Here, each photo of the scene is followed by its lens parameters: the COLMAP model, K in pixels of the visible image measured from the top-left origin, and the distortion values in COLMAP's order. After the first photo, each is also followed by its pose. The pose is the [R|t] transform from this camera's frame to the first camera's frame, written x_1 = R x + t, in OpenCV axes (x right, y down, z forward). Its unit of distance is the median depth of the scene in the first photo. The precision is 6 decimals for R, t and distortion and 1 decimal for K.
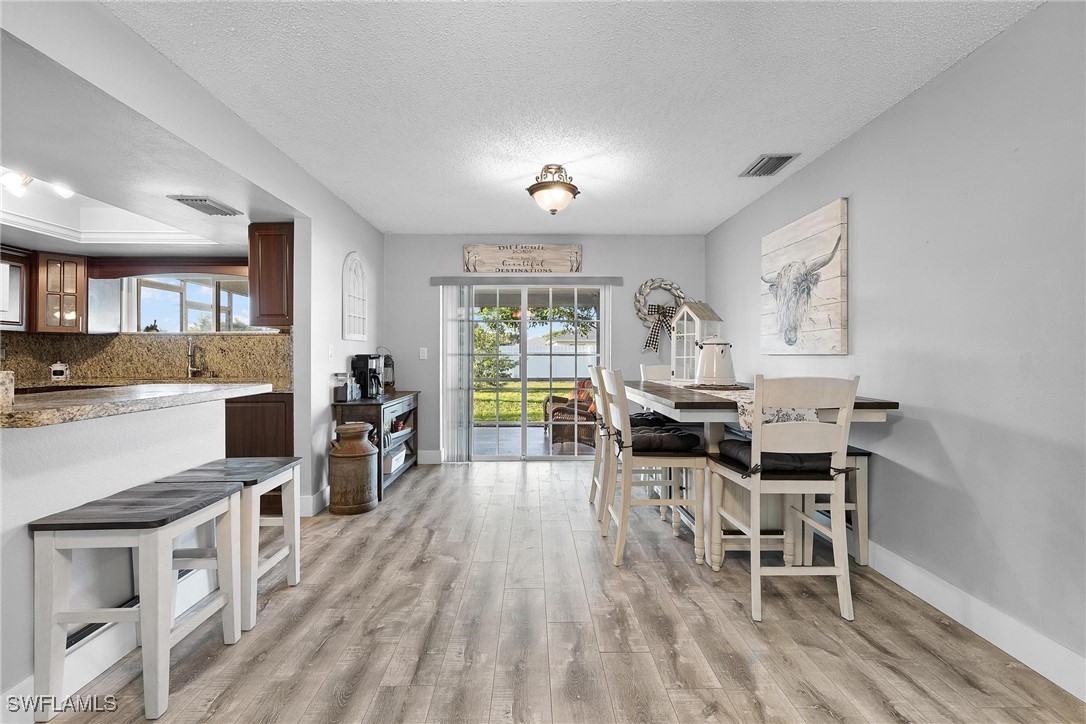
lens RADIAL K [[462.2, 0, 534.8], [0, 462.2, 356.1], [0, 0, 1]] dist [0.002872, 0.000676]
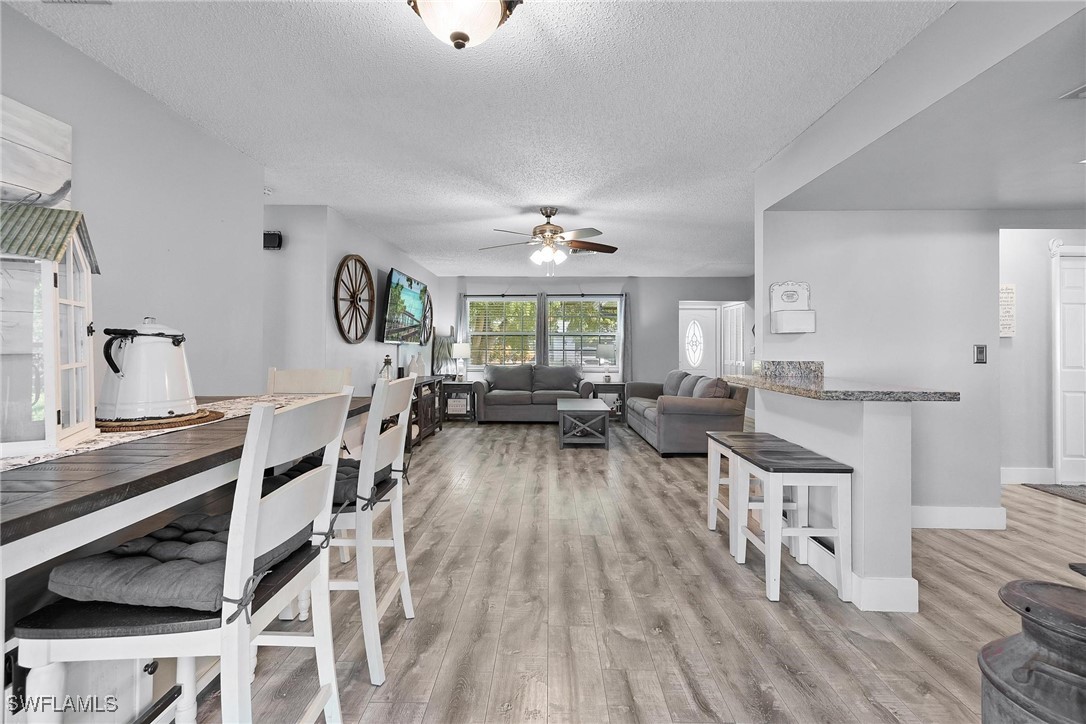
lens RADIAL K [[471.1, 0, 536.5], [0, 471.1, 342.5], [0, 0, 1]] dist [0.036160, -0.000011]
pose [[-0.999428, -0.005162, 0.033408, -0.048981], [-0.005167, 0.999987, -0.000070, -0.019398], [-0.033407, -0.000243, -0.999442, 1.381496]]
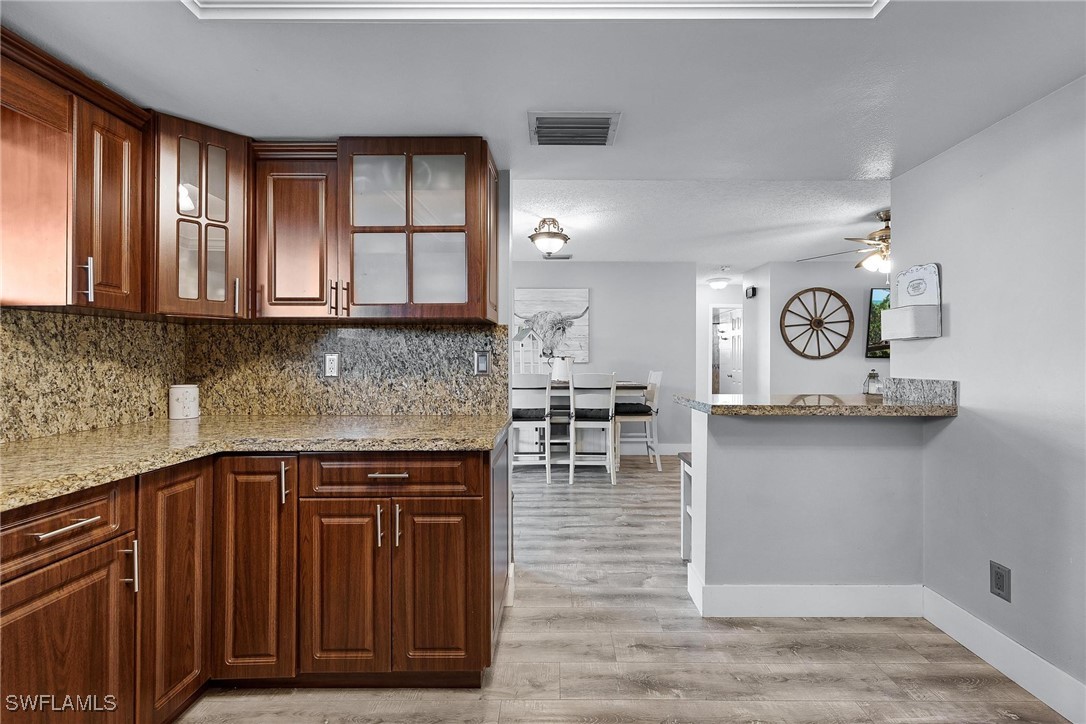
lens RADIAL K [[452.2, 0, 563.0], [0, 452.2, 344.1], [0, 0, 1]] dist [0.008488, 0.000513]
pose [[0.009577, 0.033499, 0.999393, -1.176150], [0.003654, 0.999431, -0.033536, -0.014396], [-0.999947, 0.003973, 0.009449, 0.897657]]
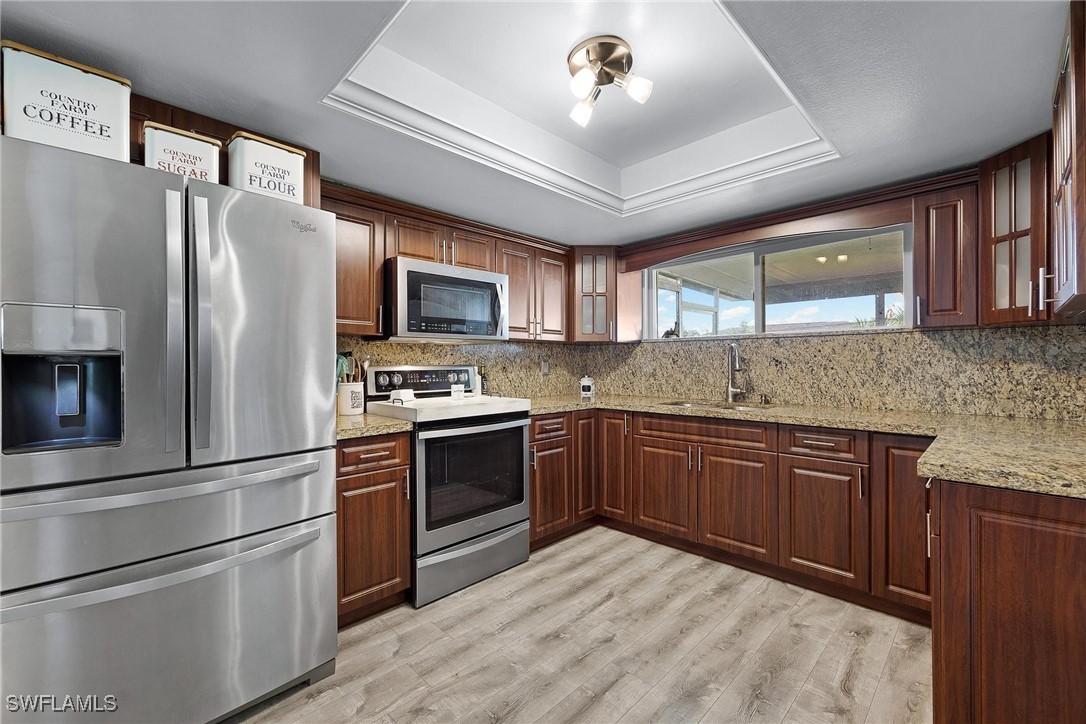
lens RADIAL K [[452.2, 0, 546.8], [0, 452.2, 366.1], [0, 0, 1]] dist [0.008488, 0.000513]
pose [[0.692408, 0.002532, -0.721502, -0.642630], [0.001935, 0.999984, 0.005366, -0.015177], [0.721504, -0.005112, 0.692391, 0.491863]]
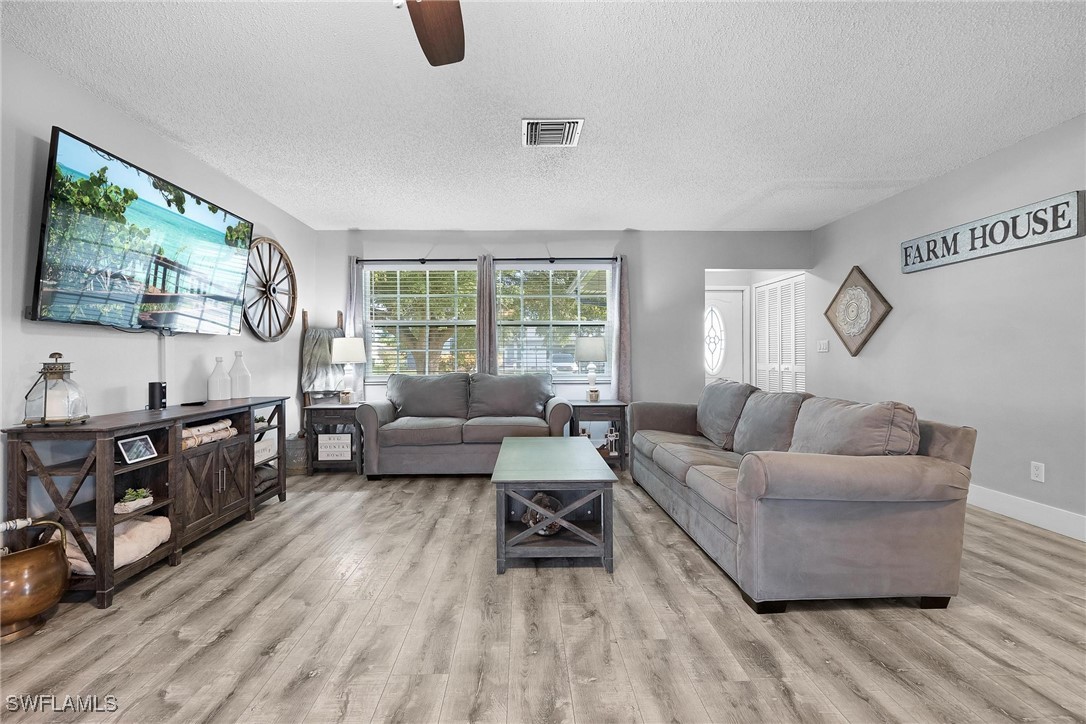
lens RADIAL K [[462.2, 0, 530.4], [0, 462.2, 358.7], [0, 0, 1]] dist [0.002872, 0.000676]
pose [[-0.999912, 0.003352, -0.012859, -0.117355], [0.003100, 0.999804, 0.019561, 0.022323], [0.012923, 0.019519, -0.999726, 0.403525]]
